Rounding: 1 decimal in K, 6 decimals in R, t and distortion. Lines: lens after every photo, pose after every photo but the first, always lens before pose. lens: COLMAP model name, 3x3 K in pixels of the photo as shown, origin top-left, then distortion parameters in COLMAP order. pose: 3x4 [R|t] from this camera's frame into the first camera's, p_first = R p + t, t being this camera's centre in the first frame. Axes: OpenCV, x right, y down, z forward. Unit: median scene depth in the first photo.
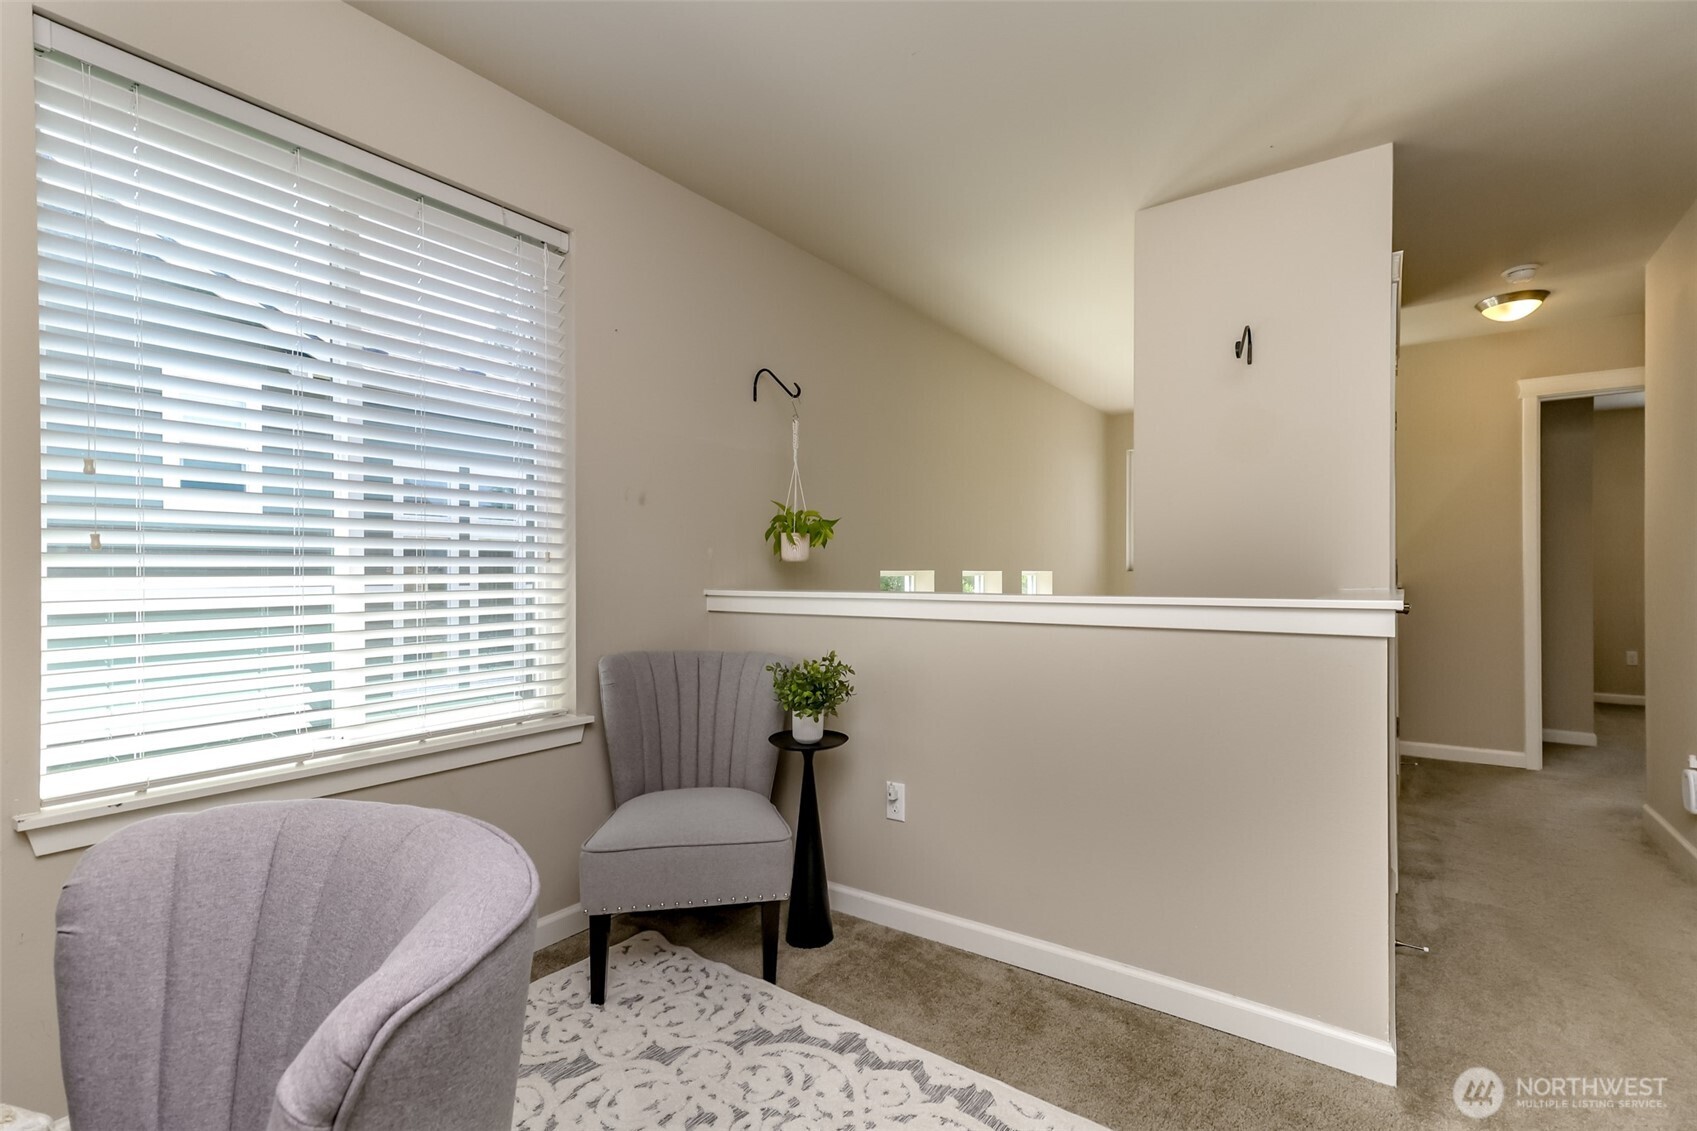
lens RADIAL K [[769.4, 0, 853.7], [0, 769.4, 568.0], [0, 0, 1]] dist [0.017413, 0.000478]
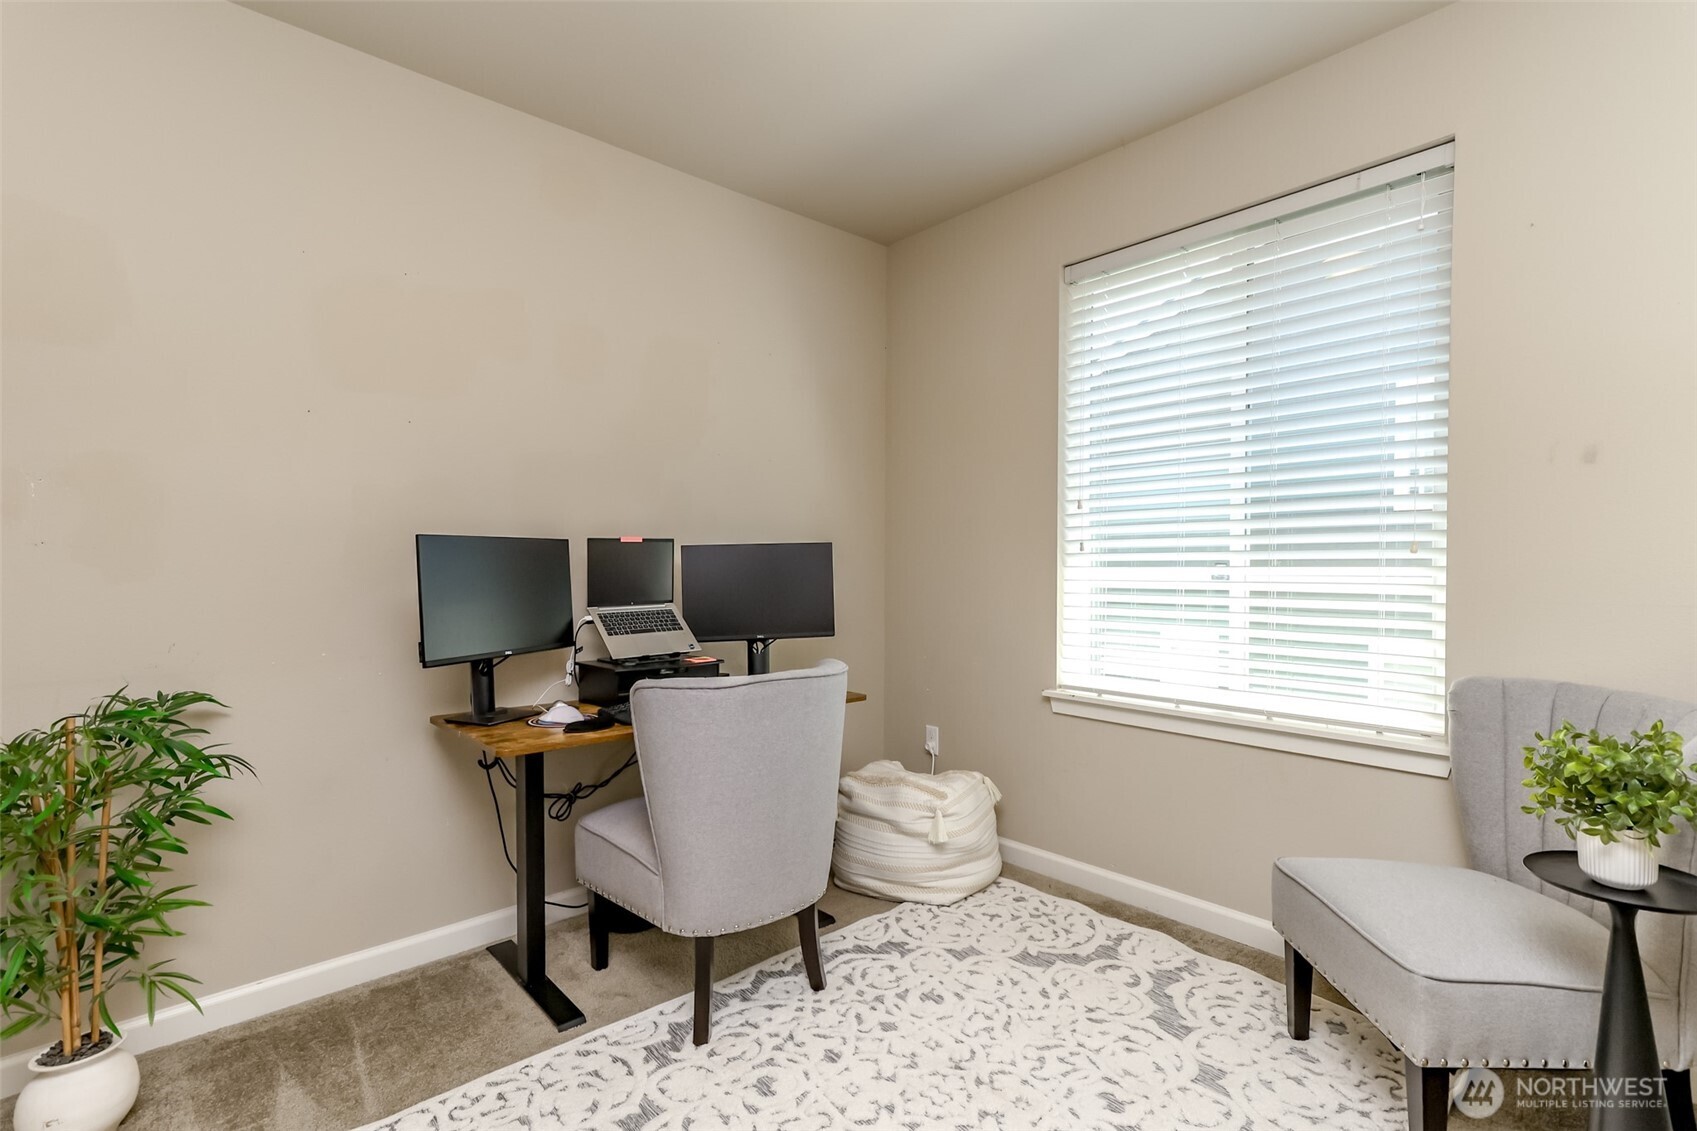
lens RADIAL K [[769.4, 0, 853.7], [0, 769.4, 568.0], [0, 0, 1]] dist [0.017413, 0.000478]
pose [[-0.206356, 0.009248, -0.978433, 0.673315], [0.004819, 0.999953, 0.008435, -0.001430], [0.978465, -0.002975, -0.206391, 0.684892]]
